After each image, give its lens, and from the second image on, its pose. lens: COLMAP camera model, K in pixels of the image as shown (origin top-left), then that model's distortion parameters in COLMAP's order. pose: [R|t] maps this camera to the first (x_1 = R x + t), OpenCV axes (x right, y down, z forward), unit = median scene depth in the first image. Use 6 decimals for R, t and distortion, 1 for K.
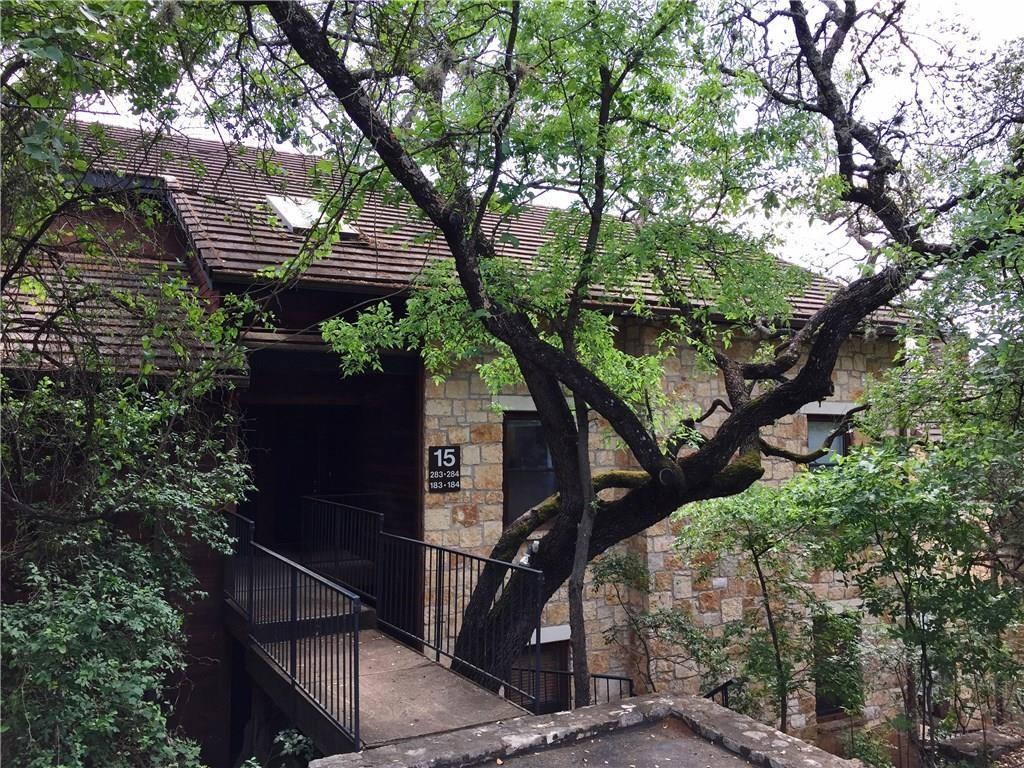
lens RADIAL K [[872.2, 0, 512.5], [0, 872.2, 387.2], [0, 0, 1]] dist [0.059906, -0.022136]
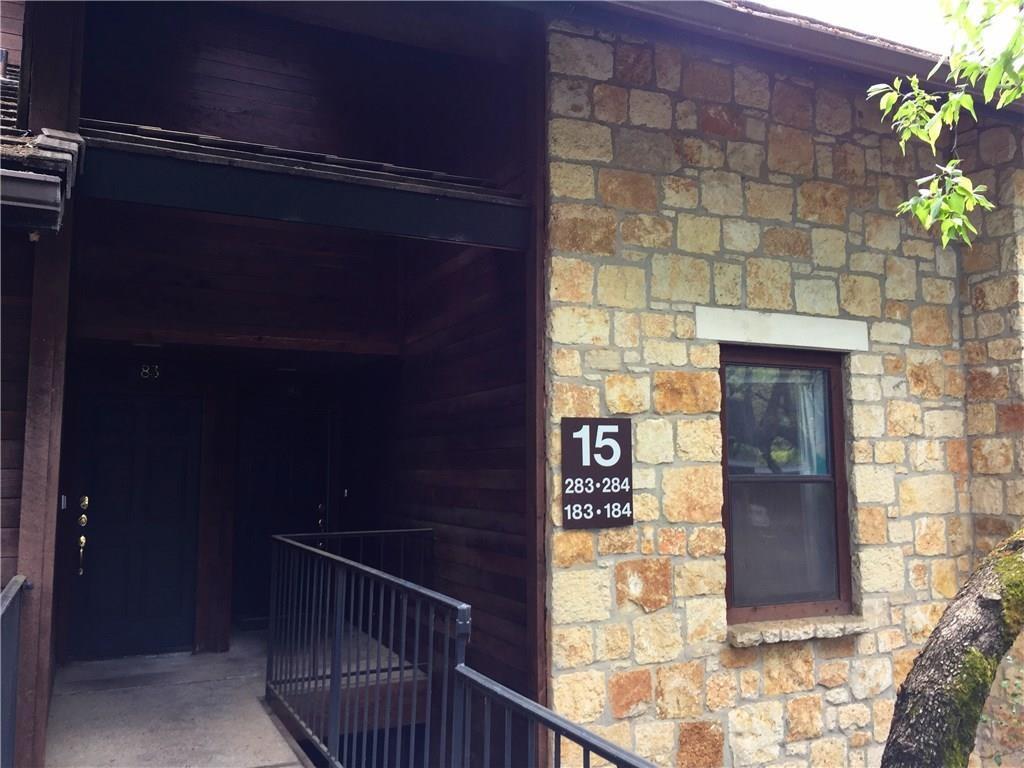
lens RADIAL K [[872.2, 0, 512.1], [0, 872.2, 379.7], [0, 0, 1]] dist [0.059906, -0.022136]
pose [[0.998809, -0.004990, -0.048537, -0.097397], [0.002913, 0.999081, -0.042764, 0.066838], [0.048706, 0.042572, 0.997905, 0.577841]]
